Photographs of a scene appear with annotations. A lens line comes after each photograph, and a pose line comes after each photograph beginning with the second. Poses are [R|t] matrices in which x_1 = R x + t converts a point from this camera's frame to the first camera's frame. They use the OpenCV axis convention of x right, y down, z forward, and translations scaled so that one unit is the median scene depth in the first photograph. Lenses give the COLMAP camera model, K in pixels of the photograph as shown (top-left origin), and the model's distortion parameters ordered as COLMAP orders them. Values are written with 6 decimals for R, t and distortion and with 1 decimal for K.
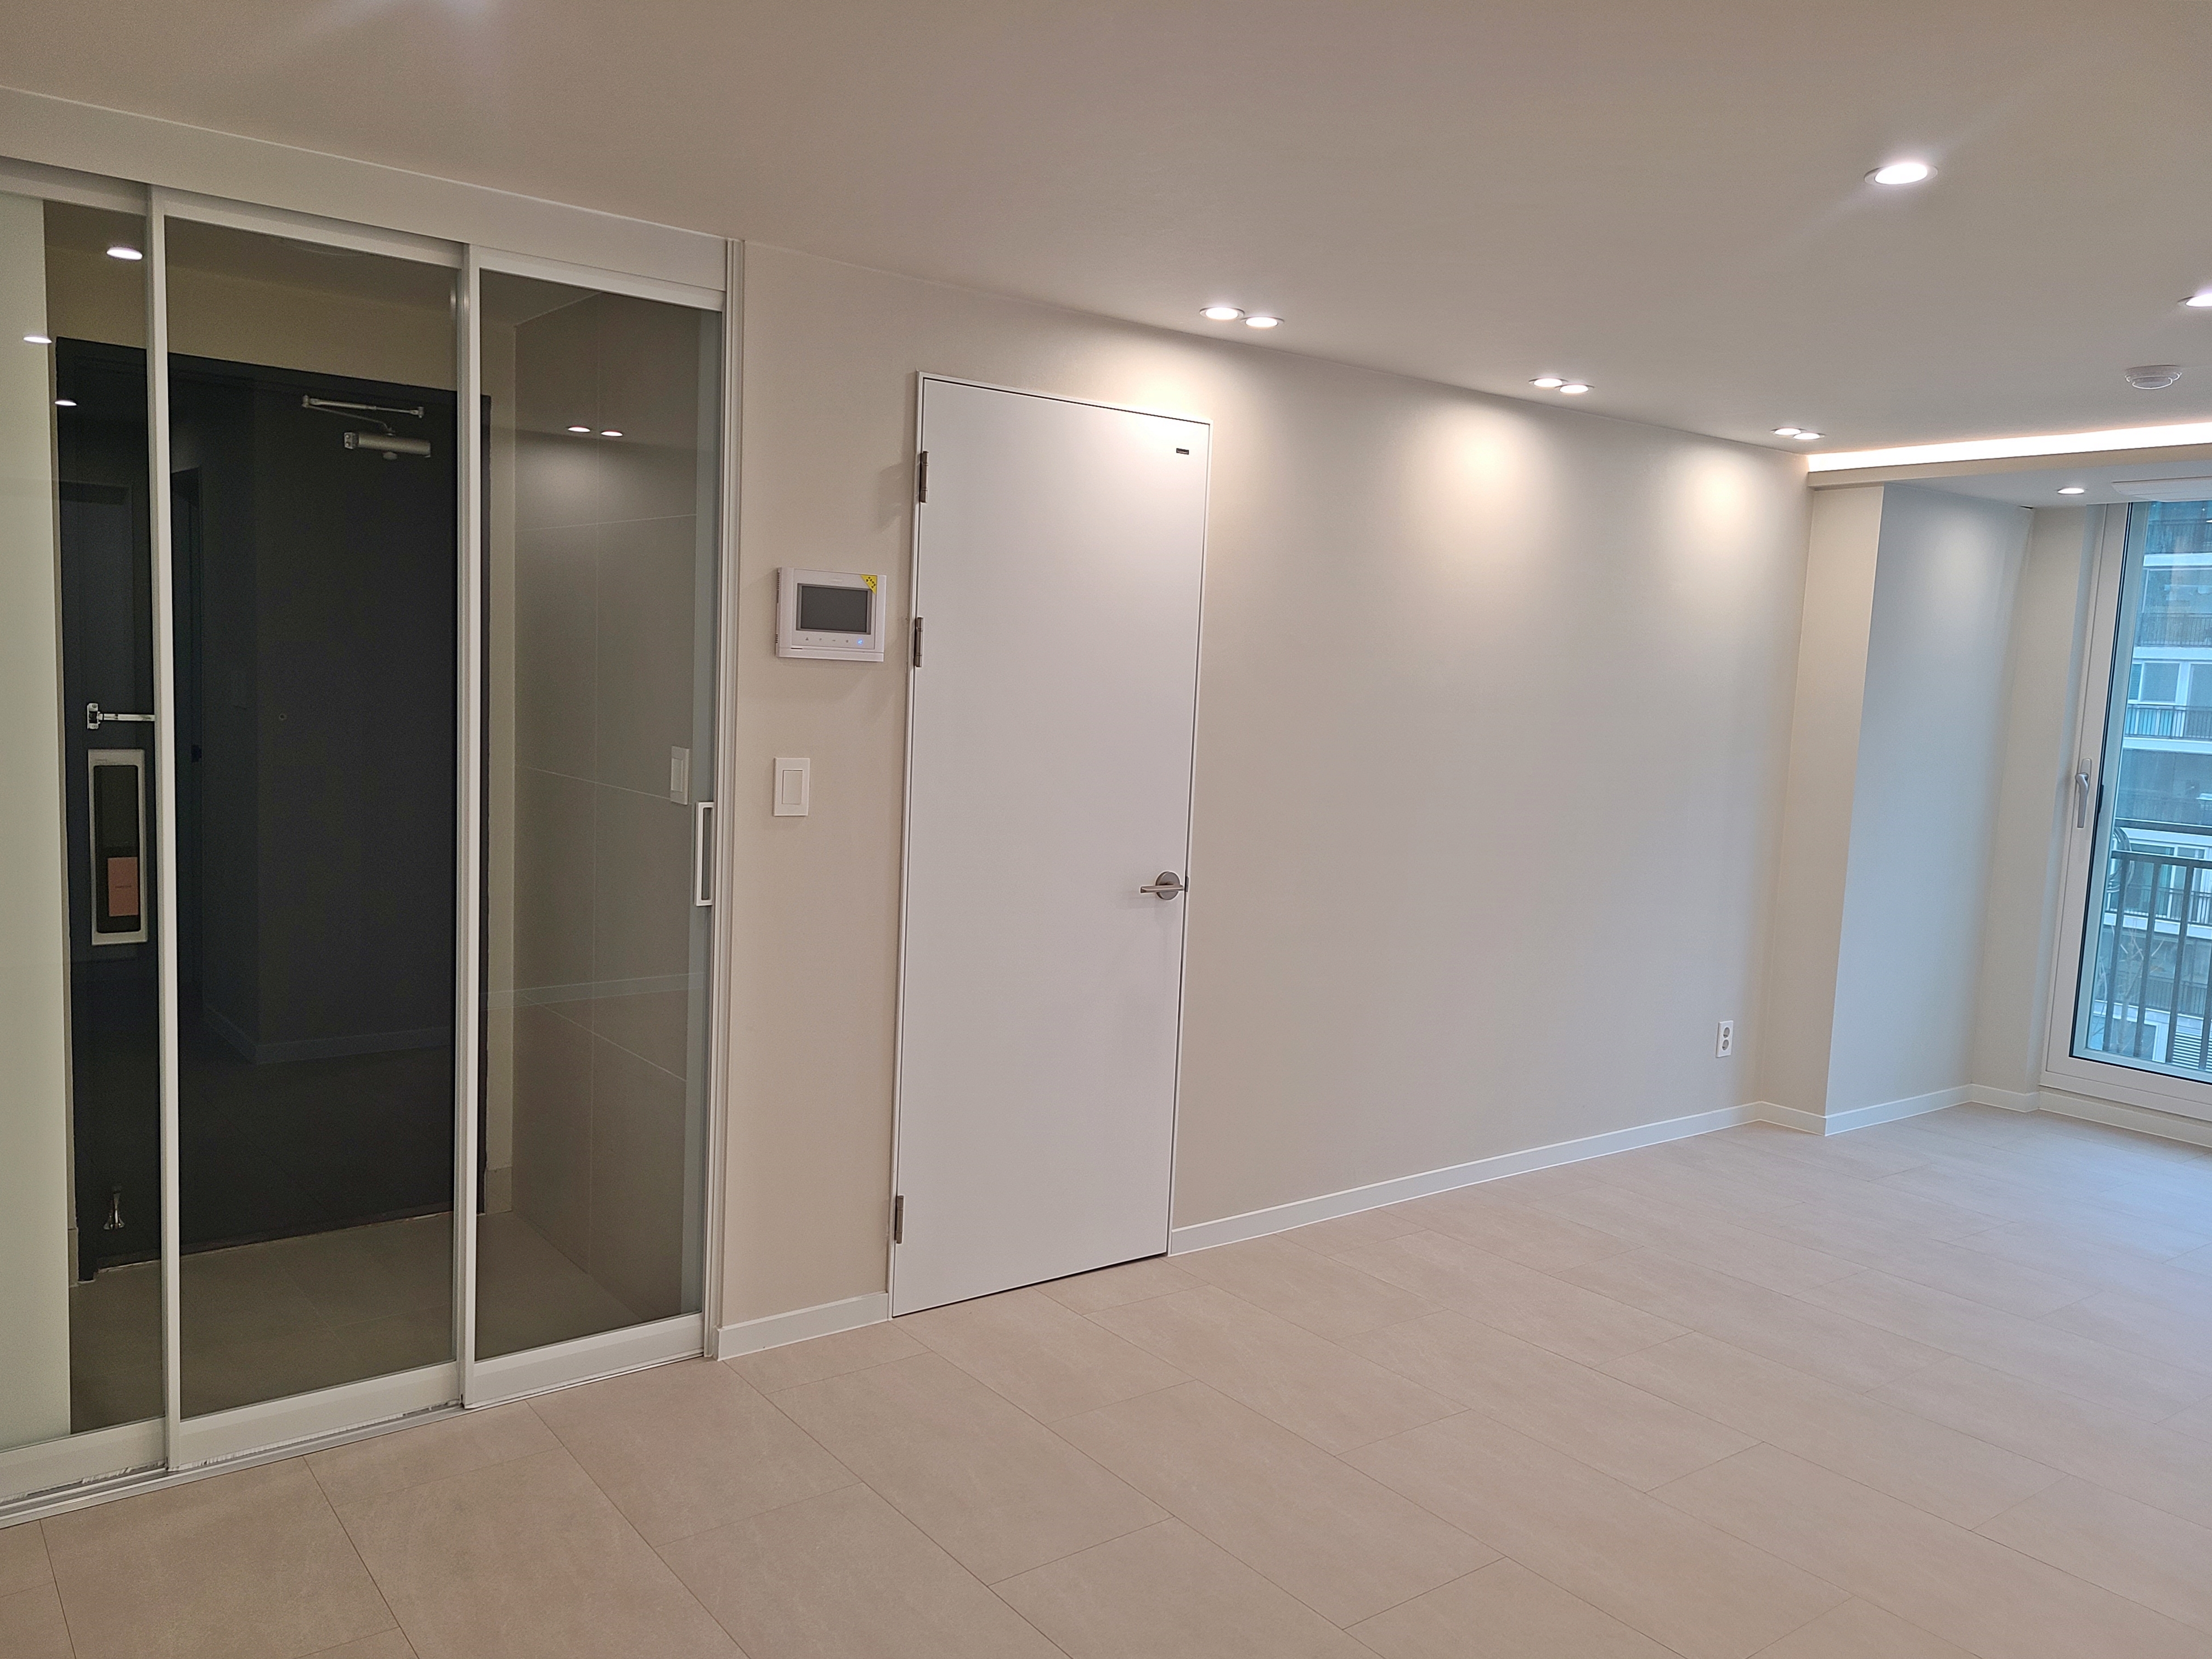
lens RADIAL K [[1628.3, 0, 1106.0], [0, 1628.3, 829.5], [0, 0, 1]] dist [0.006099, -0.000110]
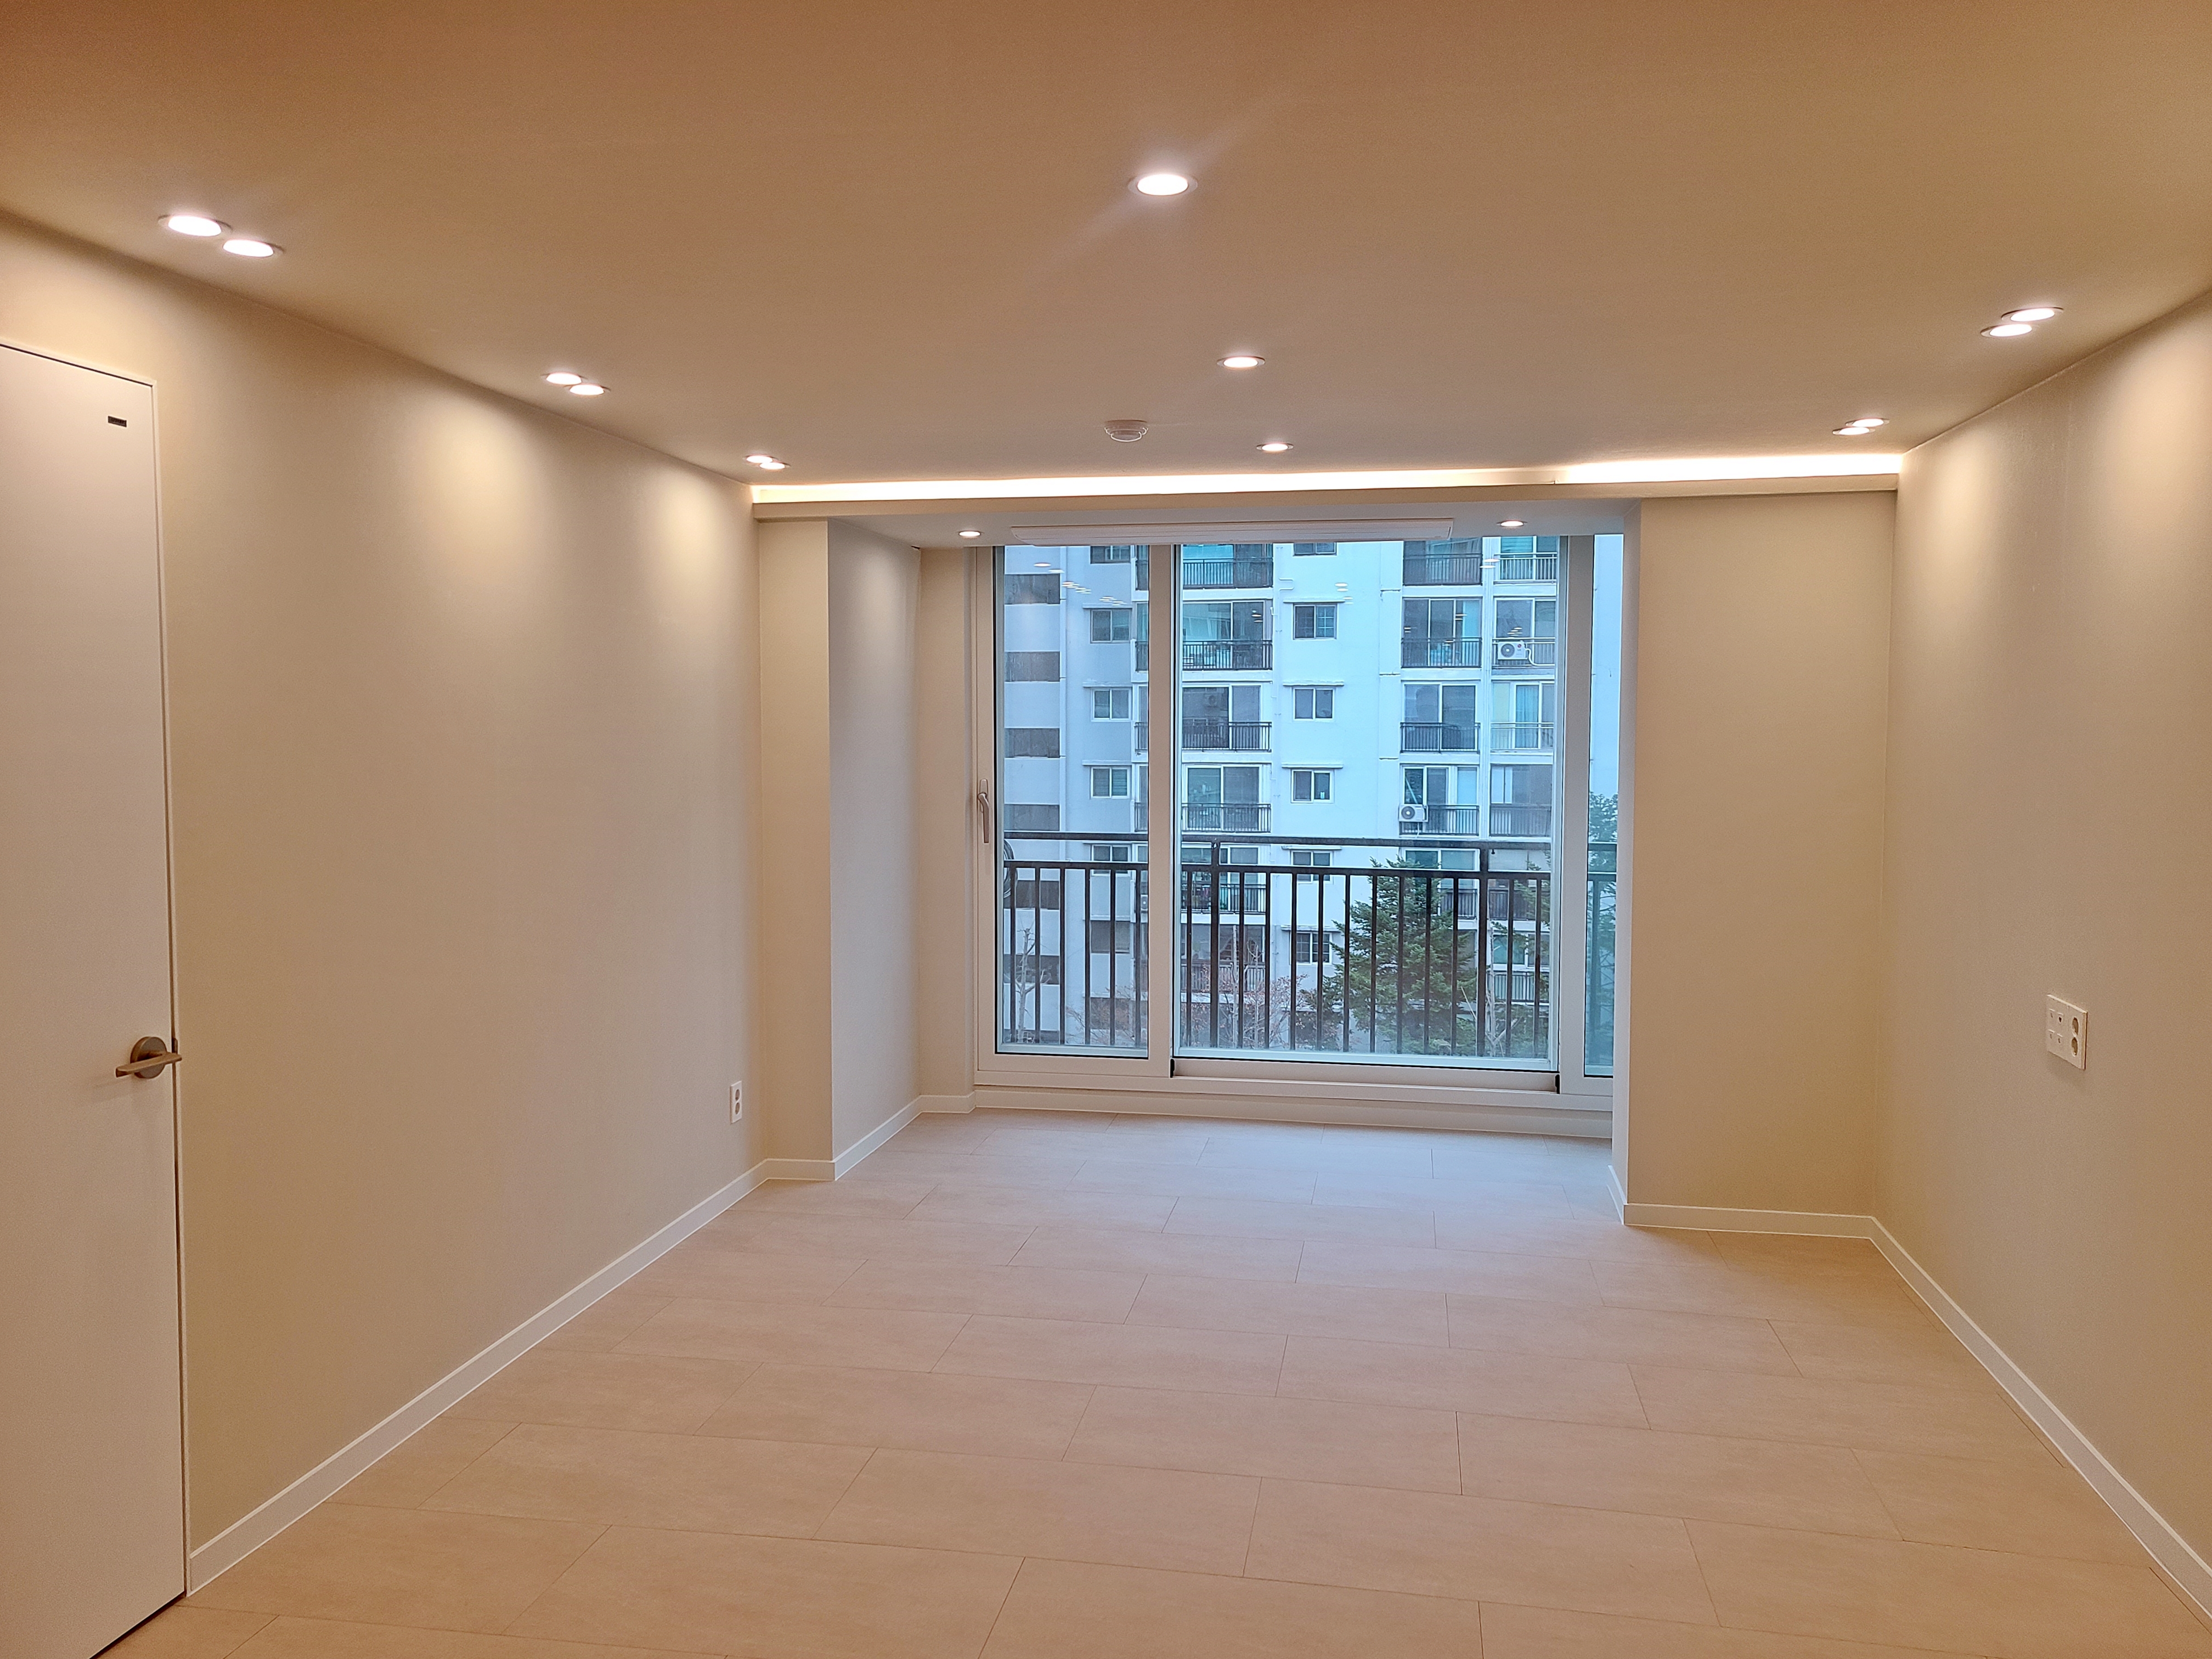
lens RADIAL K [[1650.6, 0, 1106.0], [0, 1650.6, 829.5], [0, 0, 1]] dist [0.038932, -0.002652]
pose [[0.743478, -0.081912, 0.663725, -0.082793], [0.095283, 0.995320, 0.016103, -0.023014], [-0.661938, 0.051269, 0.747803, 0.141270]]
